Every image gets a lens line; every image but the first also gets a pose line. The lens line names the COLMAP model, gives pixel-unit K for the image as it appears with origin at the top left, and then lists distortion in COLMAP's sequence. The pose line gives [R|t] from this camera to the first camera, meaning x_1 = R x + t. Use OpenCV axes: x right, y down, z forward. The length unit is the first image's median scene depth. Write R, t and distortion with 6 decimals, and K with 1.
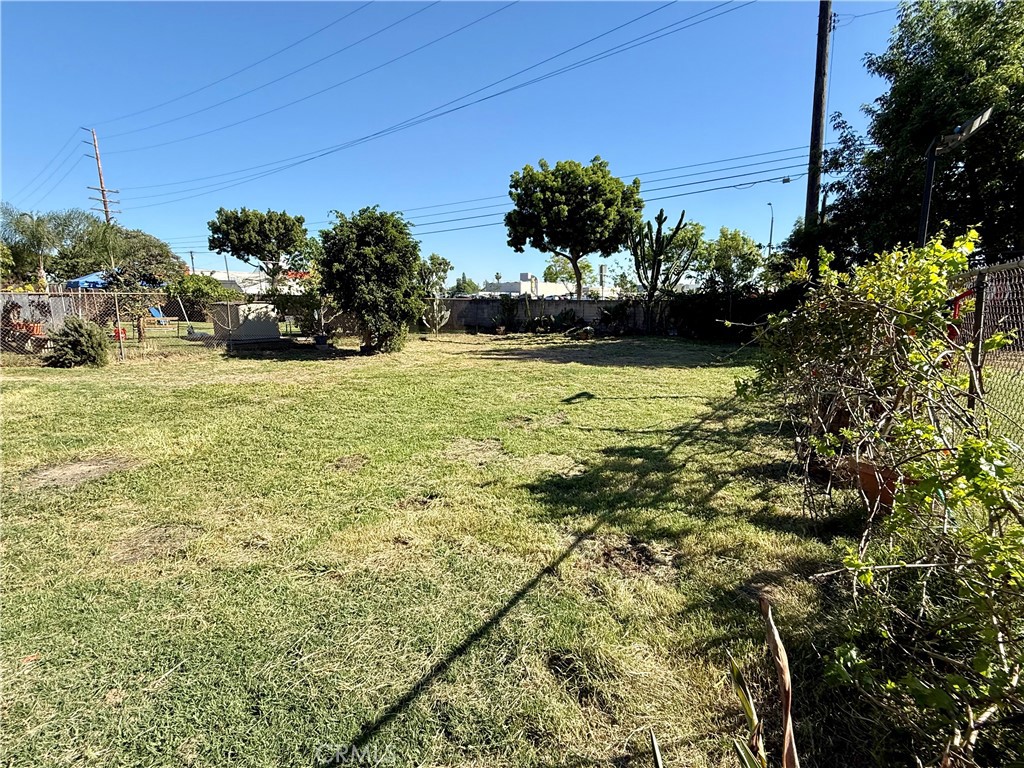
lens RADIAL K [[474.8, 0, 516.0], [0, 474.8, 387.7], [0, 0, 1]] dist [0.005316, 0.002018]
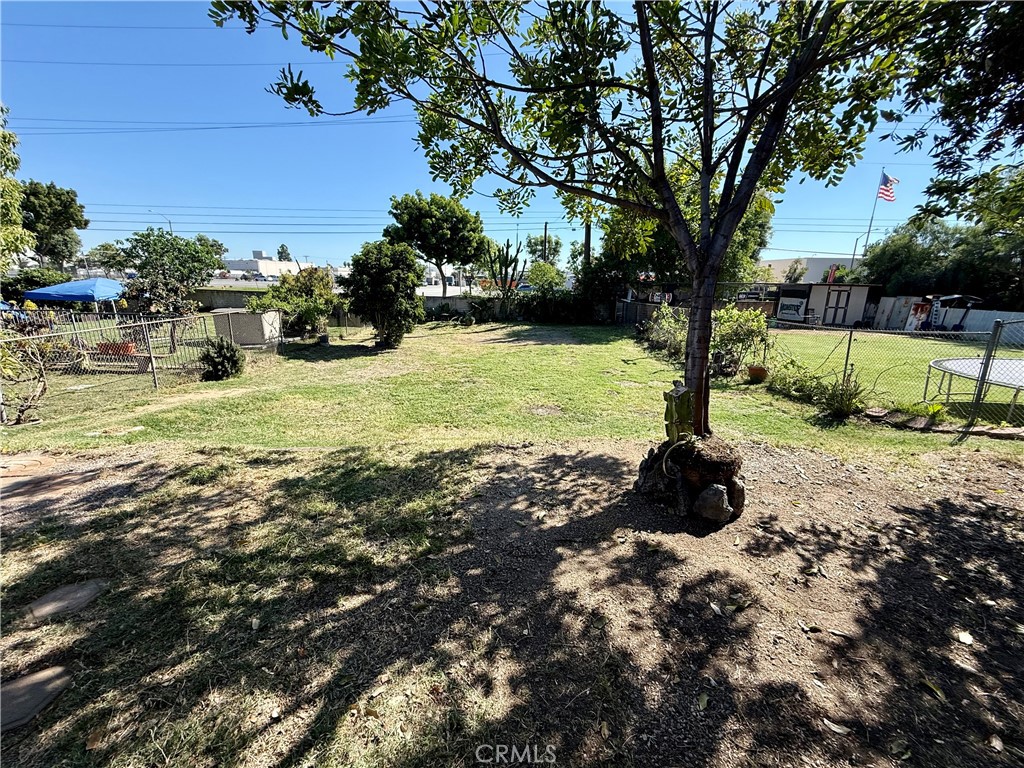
lens RADIAL K [[407.3, 0, 514.0], [0, 407.3, 380.4], [0, 0, 1]] dist [-0.000905, 0.000657]
pose [[0.834221, -0.117053, 0.538864, -0.430894], [0.082071, 0.992682, 0.088577, -0.033042], [-0.545289, -0.029668, 0.837723, -0.129901]]
